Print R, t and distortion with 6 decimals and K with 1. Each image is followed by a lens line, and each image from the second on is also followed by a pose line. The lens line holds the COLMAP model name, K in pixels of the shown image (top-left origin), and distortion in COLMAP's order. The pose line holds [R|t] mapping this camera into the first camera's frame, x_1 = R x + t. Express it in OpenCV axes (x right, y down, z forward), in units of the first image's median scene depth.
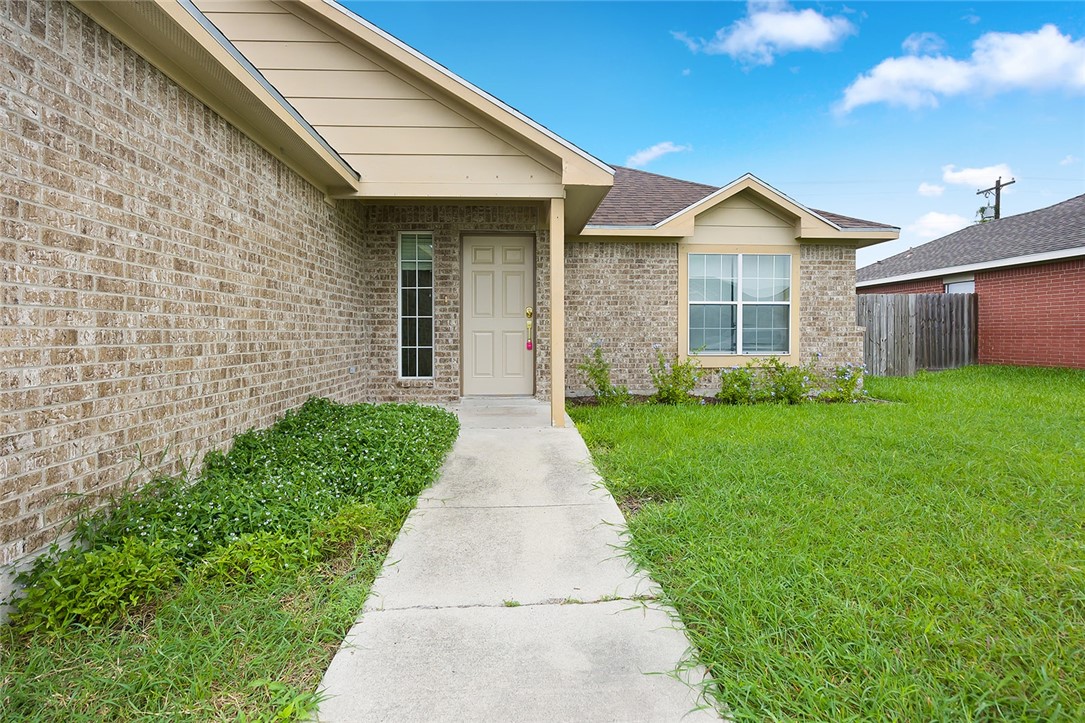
lens RADIAL K [[497.5, 0, 537.2], [0, 497.5, 338.9], [0, 0, 1]] dist [-0.000131, 0.000487]
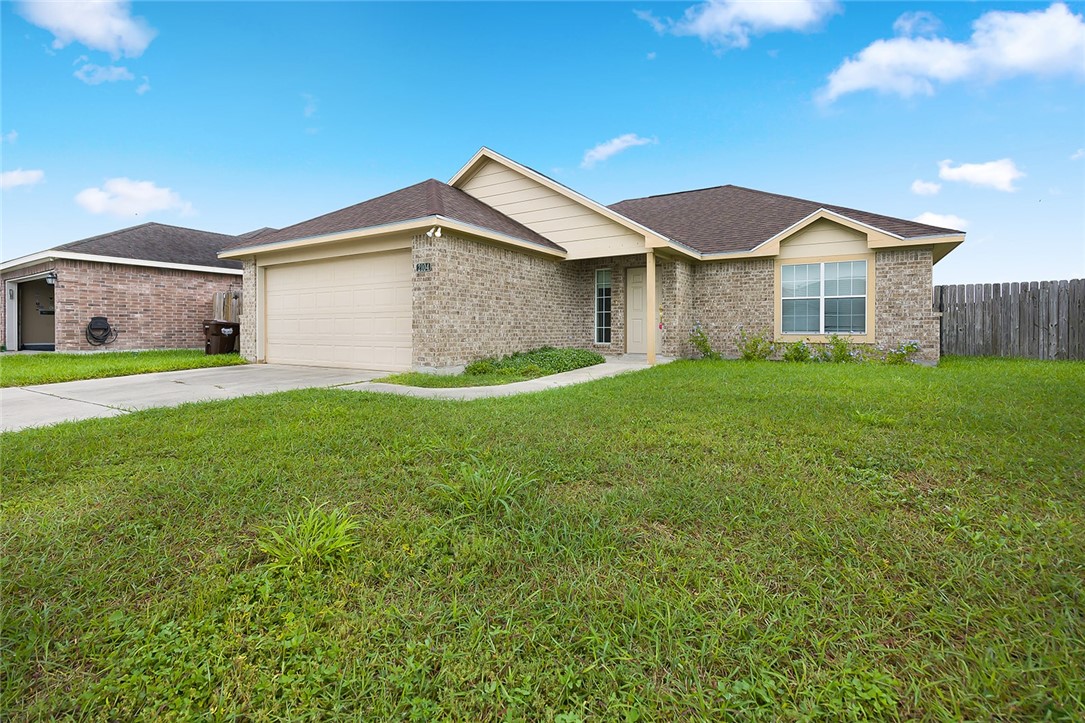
lens RADIAL K [[497.5, 0, 537.2], [0, 497.5, 338.9], [0, 0, 1]] dist [-0.000131, 0.000487]
pose [[0.810742, 0.010511, -0.585309, 0.690049], [-0.006564, 0.999939, 0.008864, 0.045605], [0.585366, -0.003344, 0.810762, -0.739702]]
